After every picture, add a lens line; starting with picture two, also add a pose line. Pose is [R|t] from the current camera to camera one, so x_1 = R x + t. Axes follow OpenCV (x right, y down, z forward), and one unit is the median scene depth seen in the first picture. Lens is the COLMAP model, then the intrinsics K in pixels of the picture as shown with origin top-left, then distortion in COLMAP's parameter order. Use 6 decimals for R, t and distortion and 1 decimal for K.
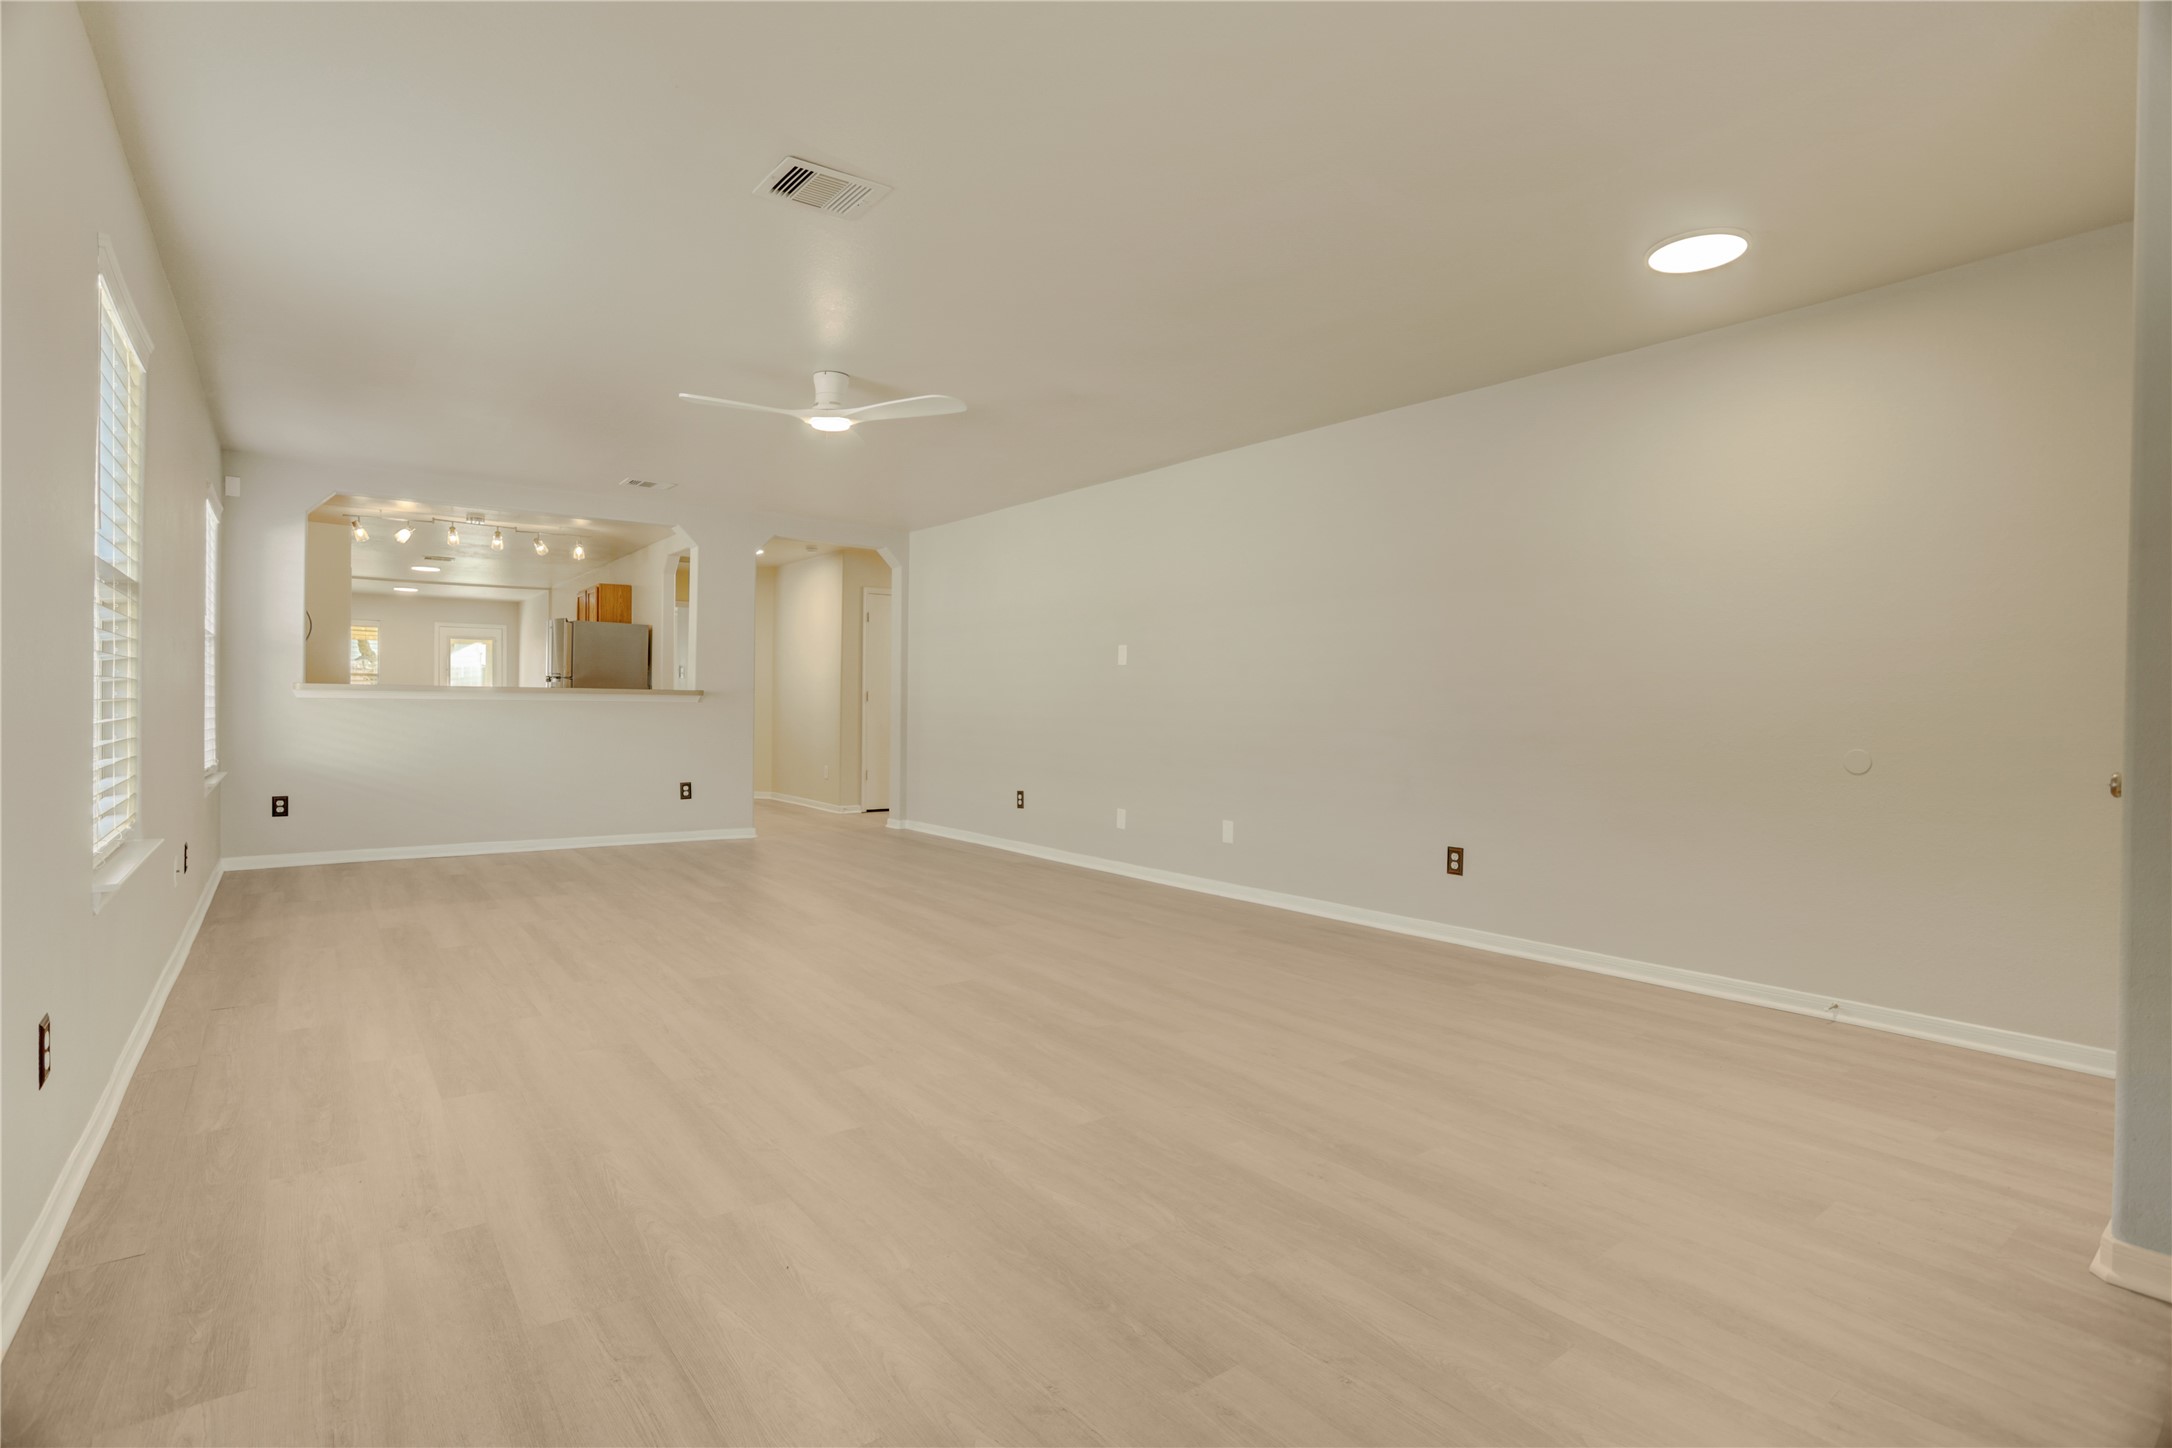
lens RADIAL K [[1065.1, 0, 1086.6], [0, 1065.1, 707.9], [0, 0, 1]] dist [-0.046867, 0.016244]
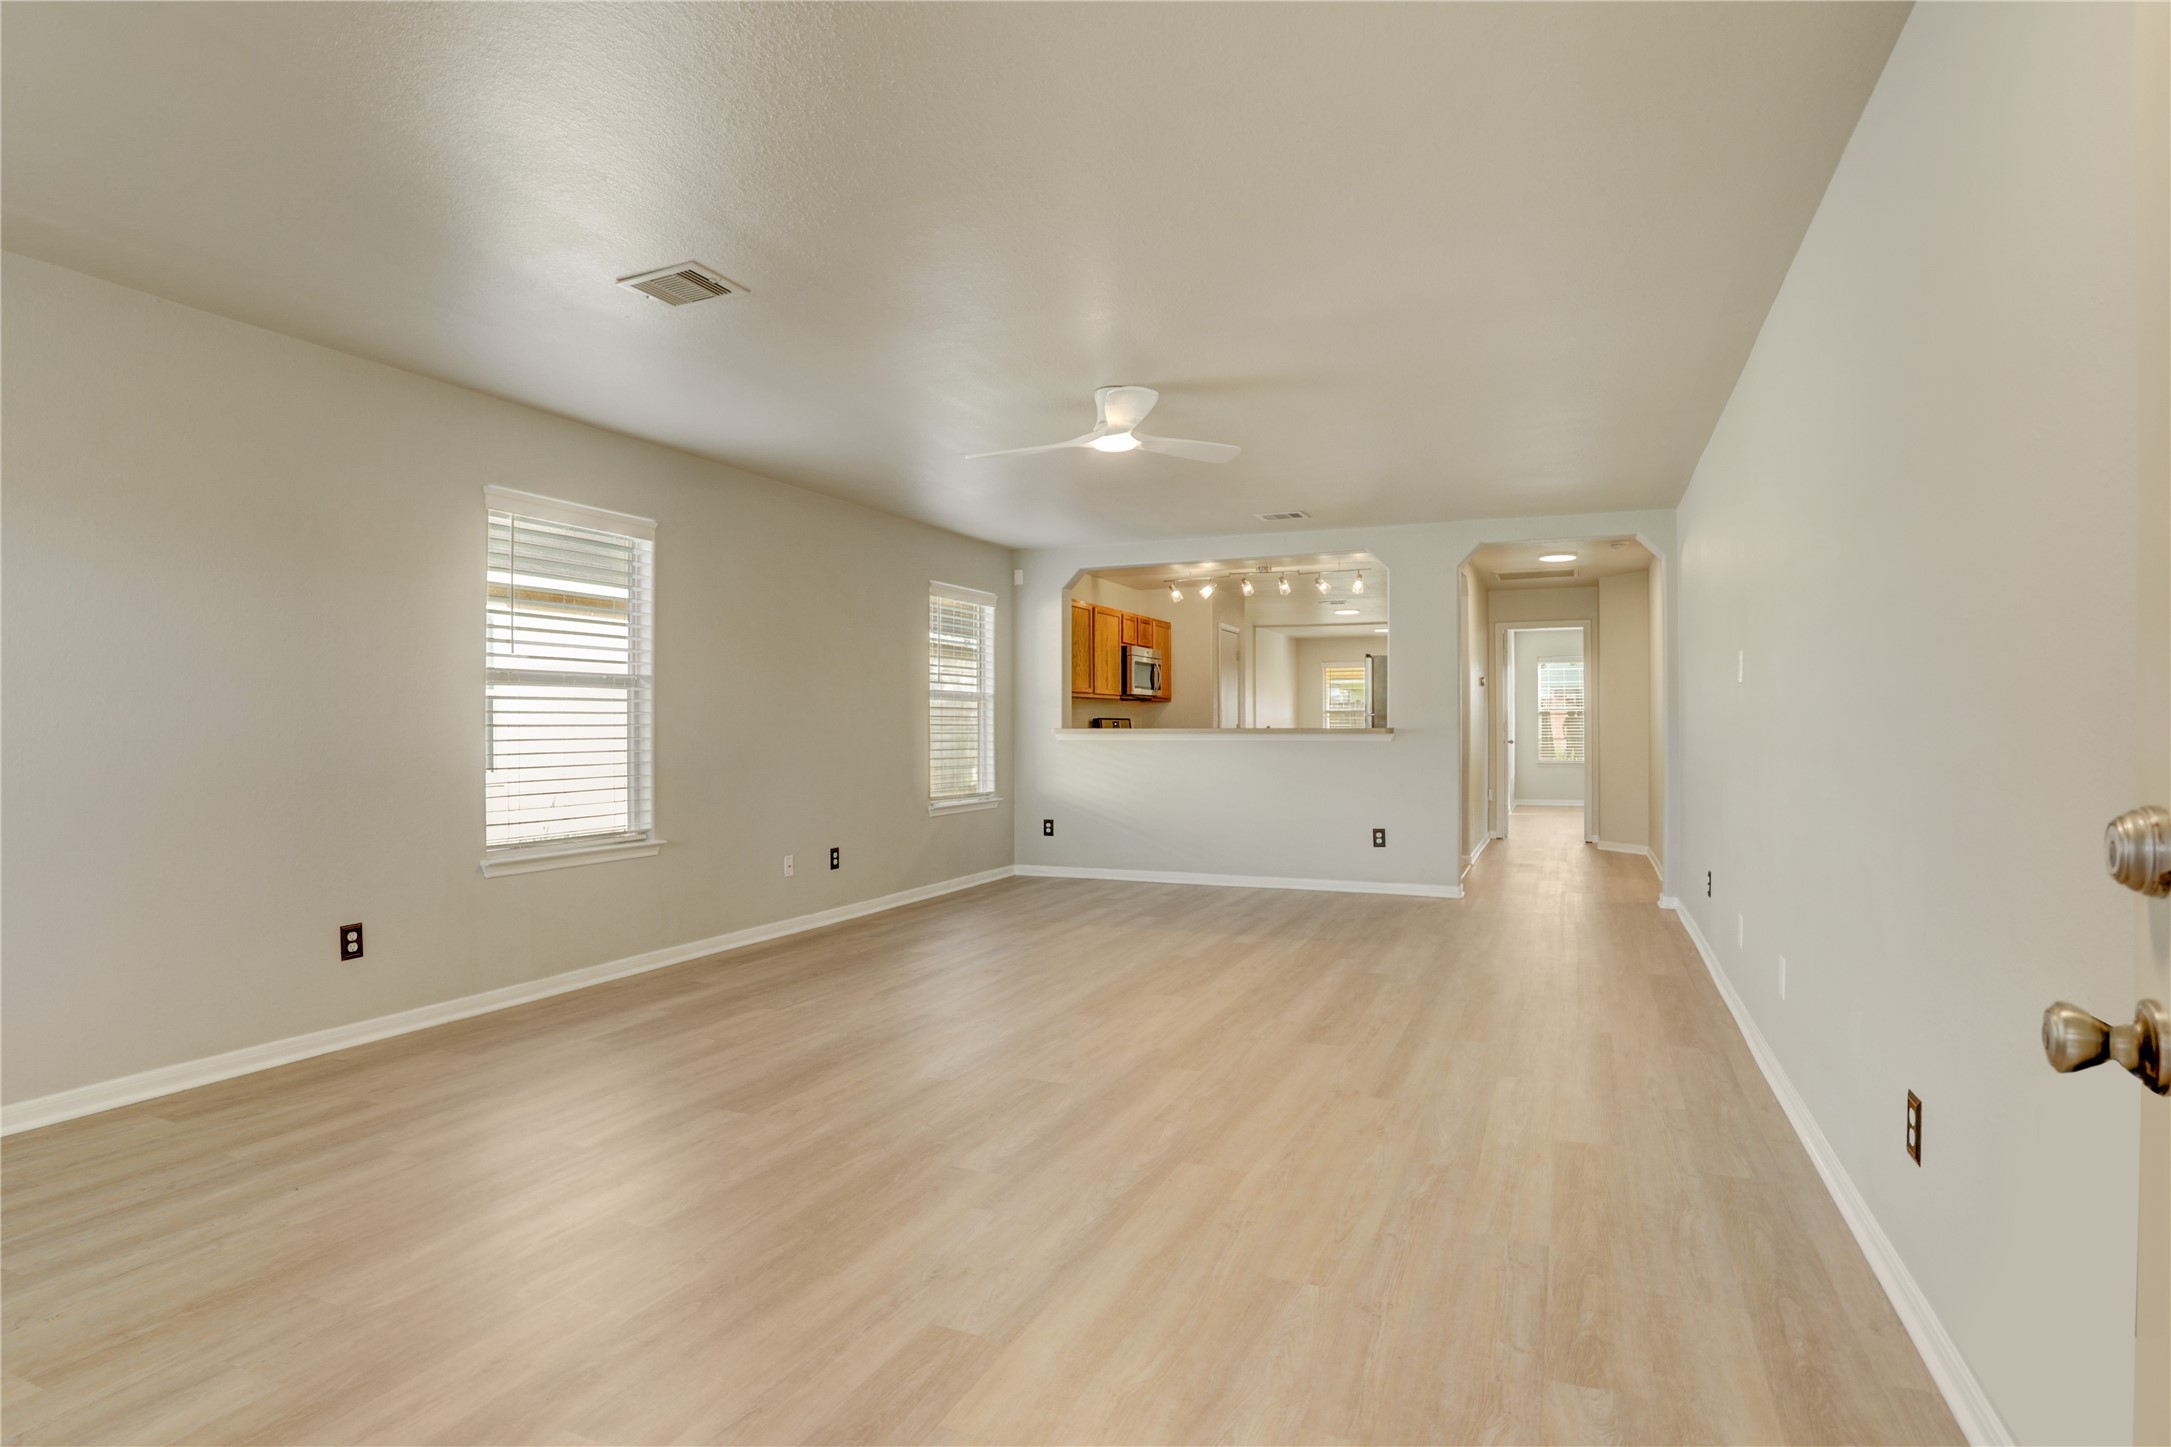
lens RADIAL K [[1148.7, 0, 1086.9], [0, 1148.7, 666.7], [0, 0, 1]] dist [-0.085550, 0.024265]
pose [[0.486612, -0.066134, -0.871112, 0.372095], [0.007809, 0.997420, -0.071361, -0.000081], [0.873583, 0.027923, 0.485873, 0.316538]]
